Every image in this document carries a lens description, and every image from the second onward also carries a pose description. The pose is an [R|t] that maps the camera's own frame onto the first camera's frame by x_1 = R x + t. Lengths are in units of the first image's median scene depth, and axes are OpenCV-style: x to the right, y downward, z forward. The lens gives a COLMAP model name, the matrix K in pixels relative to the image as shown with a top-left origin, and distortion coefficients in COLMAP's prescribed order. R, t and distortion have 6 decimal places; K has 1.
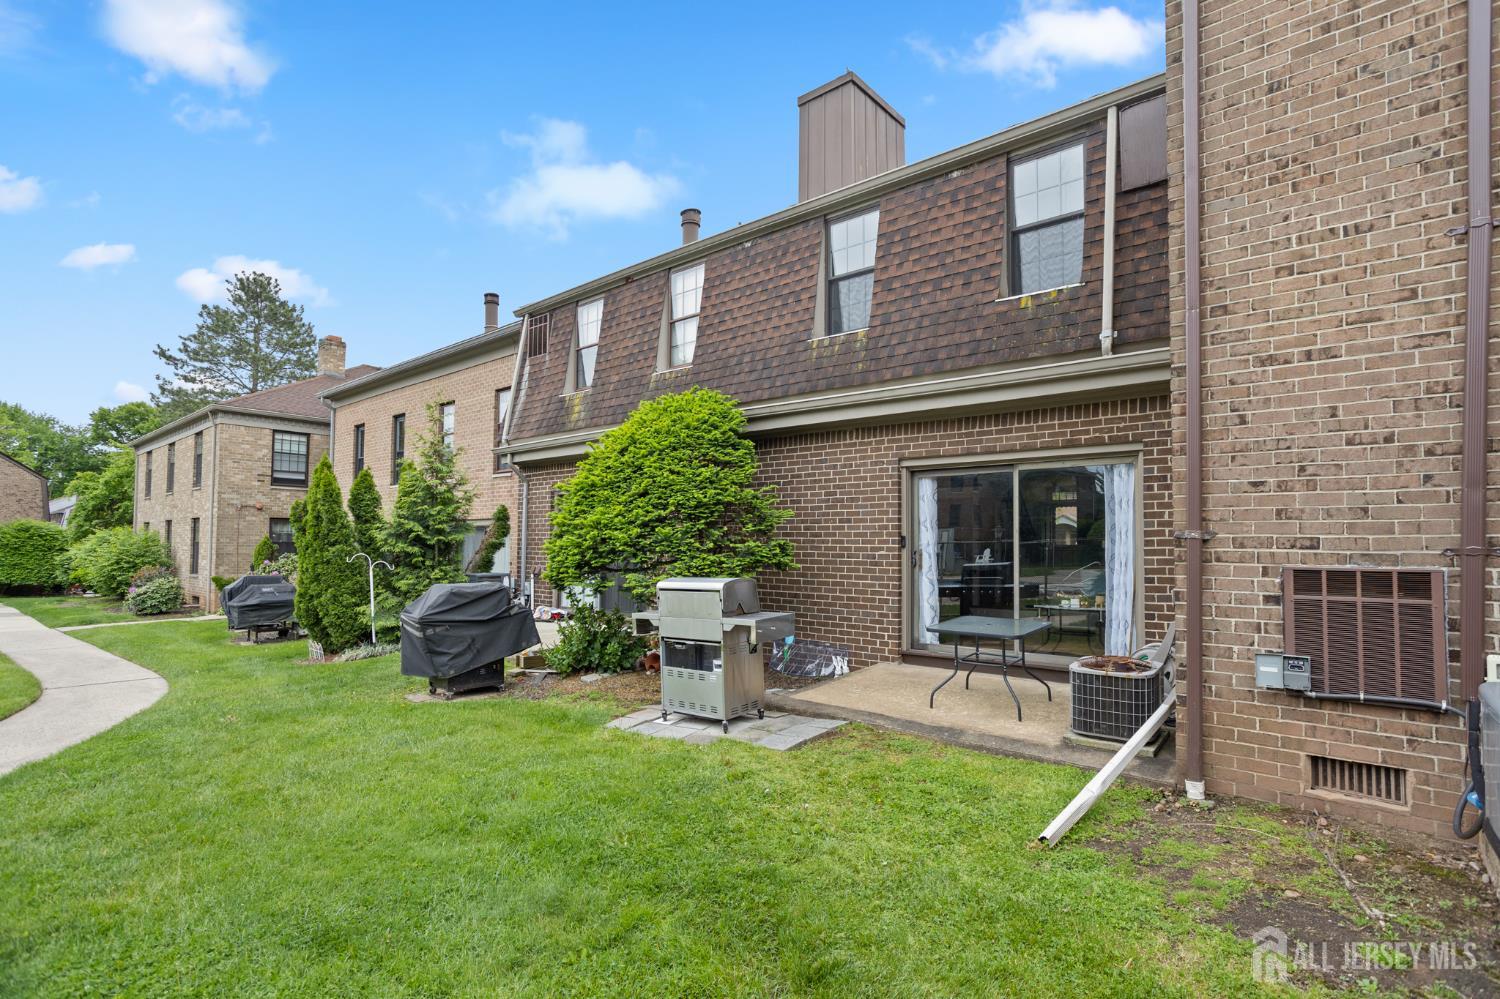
lens RADIAL K [[715.5, 0, 788.1], [0, 715.5, 528.3], [0, 0, 1]] dist [-0.018680, 0.008892]
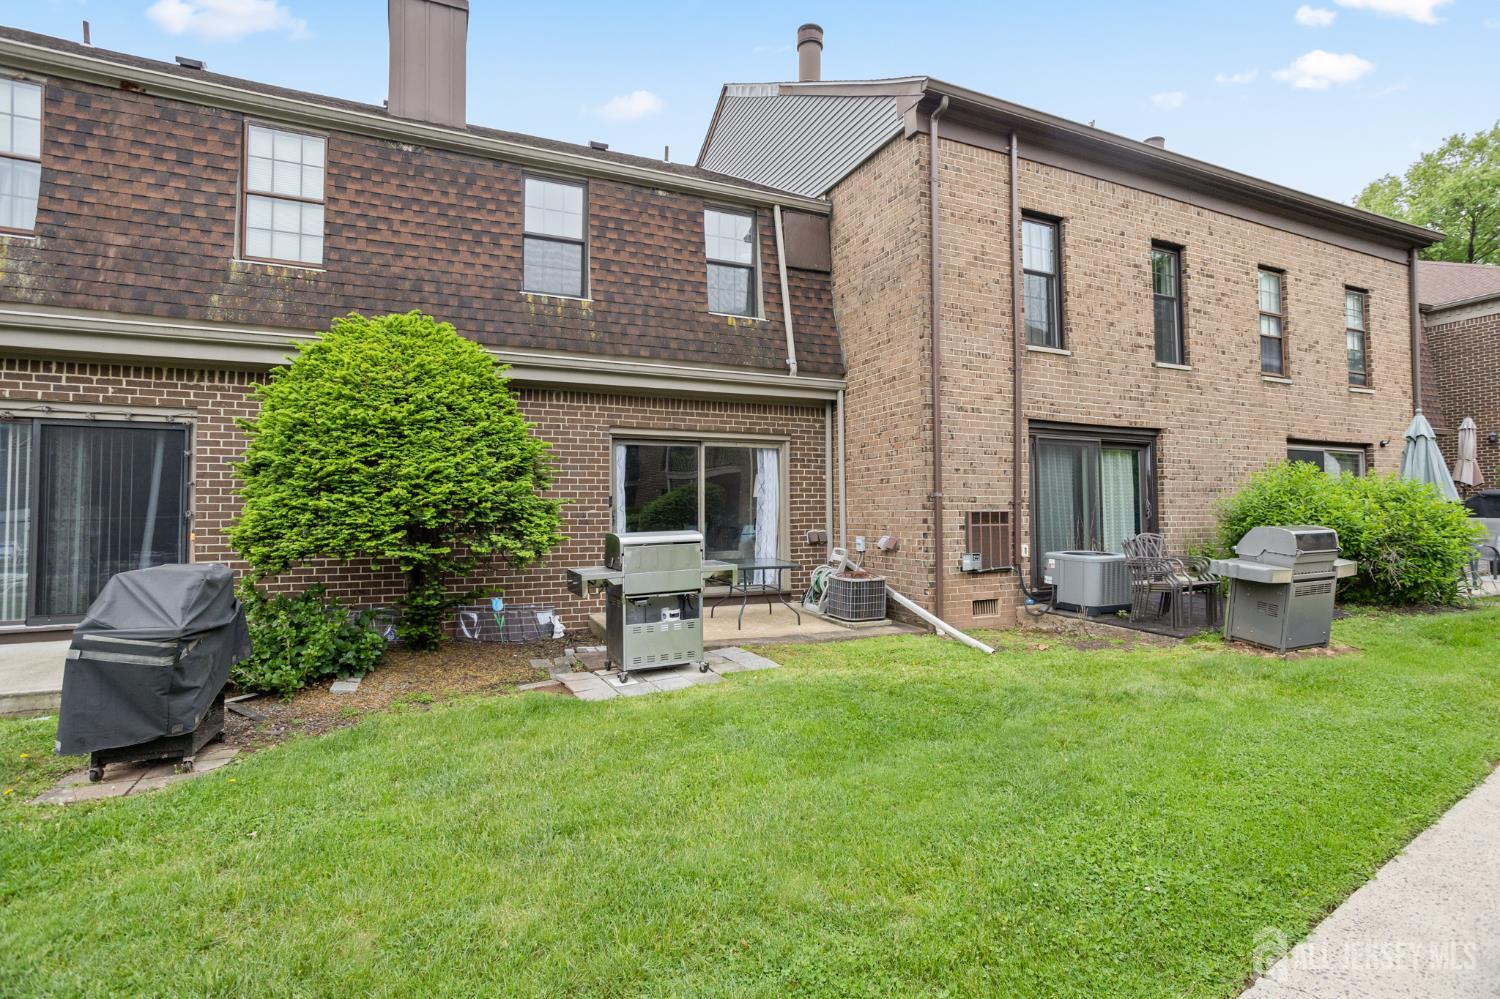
lens RADIAL K [[715.5, 0, 752.8], [0, 715.5, 492.6], [0, 0, 1]] dist [-0.018680, 0.008892]
pose [[0.466164, 0.018643, 0.884502, -0.776780], [-0.010604, 0.999824, -0.015485, 0.021926], [-0.884635, -0.002160, 0.466280, 0.320773]]
